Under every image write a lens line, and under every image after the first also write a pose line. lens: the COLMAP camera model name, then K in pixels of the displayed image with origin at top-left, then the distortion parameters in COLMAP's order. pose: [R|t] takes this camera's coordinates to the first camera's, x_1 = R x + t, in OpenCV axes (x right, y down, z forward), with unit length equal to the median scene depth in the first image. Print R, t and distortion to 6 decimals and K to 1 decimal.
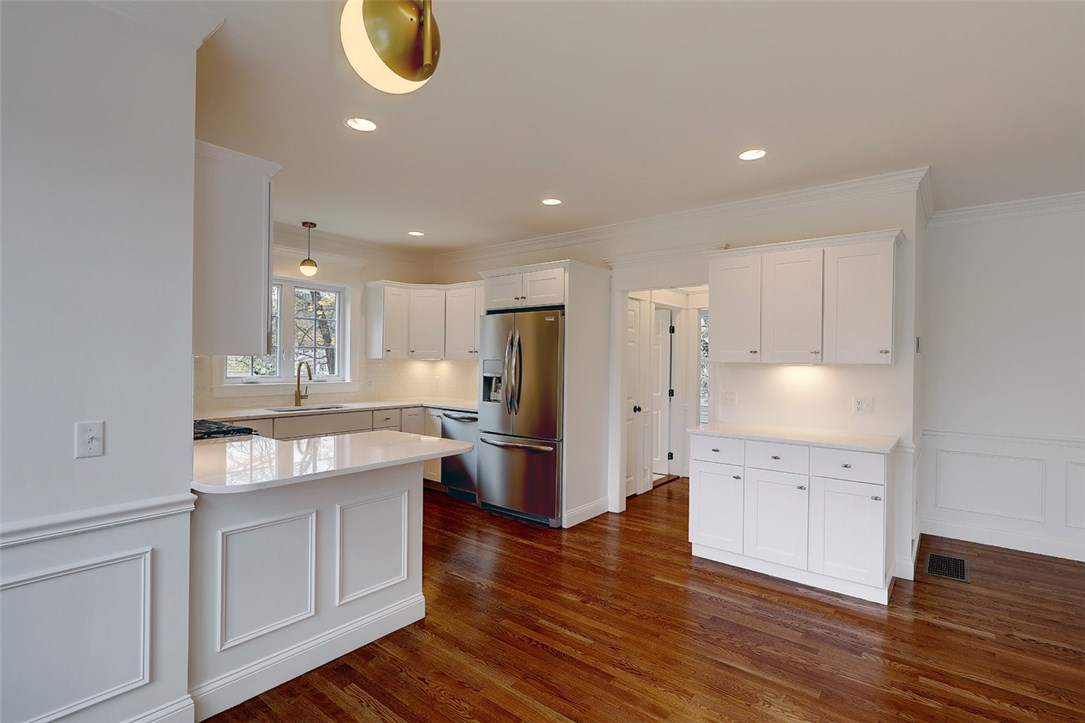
lens RADIAL K [[514.6, 0, 547.6], [0, 514.6, 361.1], [0, 0, 1]] dist [0.000794, -0.000250]
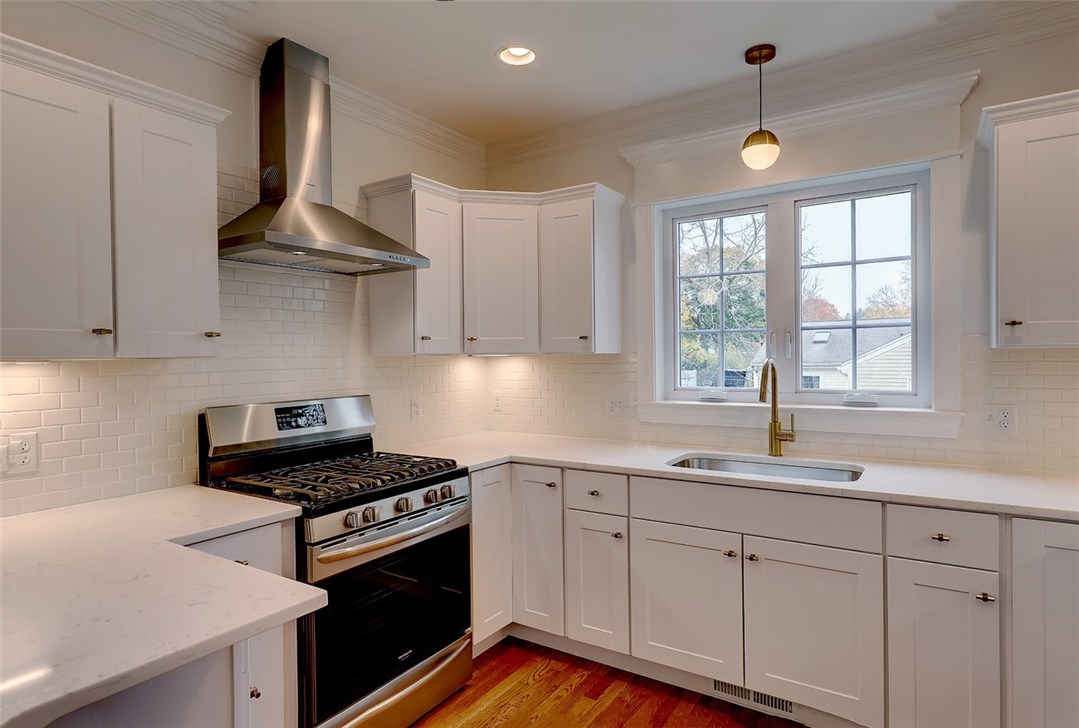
lens RADIAL K [[604.2, 0, 541.2], [0, 604.2, 360.2], [0, 0, 1]] dist [0.001151, 0.000225]
pose [[0.096918, -0.004495, -0.995282, 0.061417], [0.012135, 0.999921, -0.003334, 0.000849], [0.995218, -0.011755, 0.096965, 1.189147]]
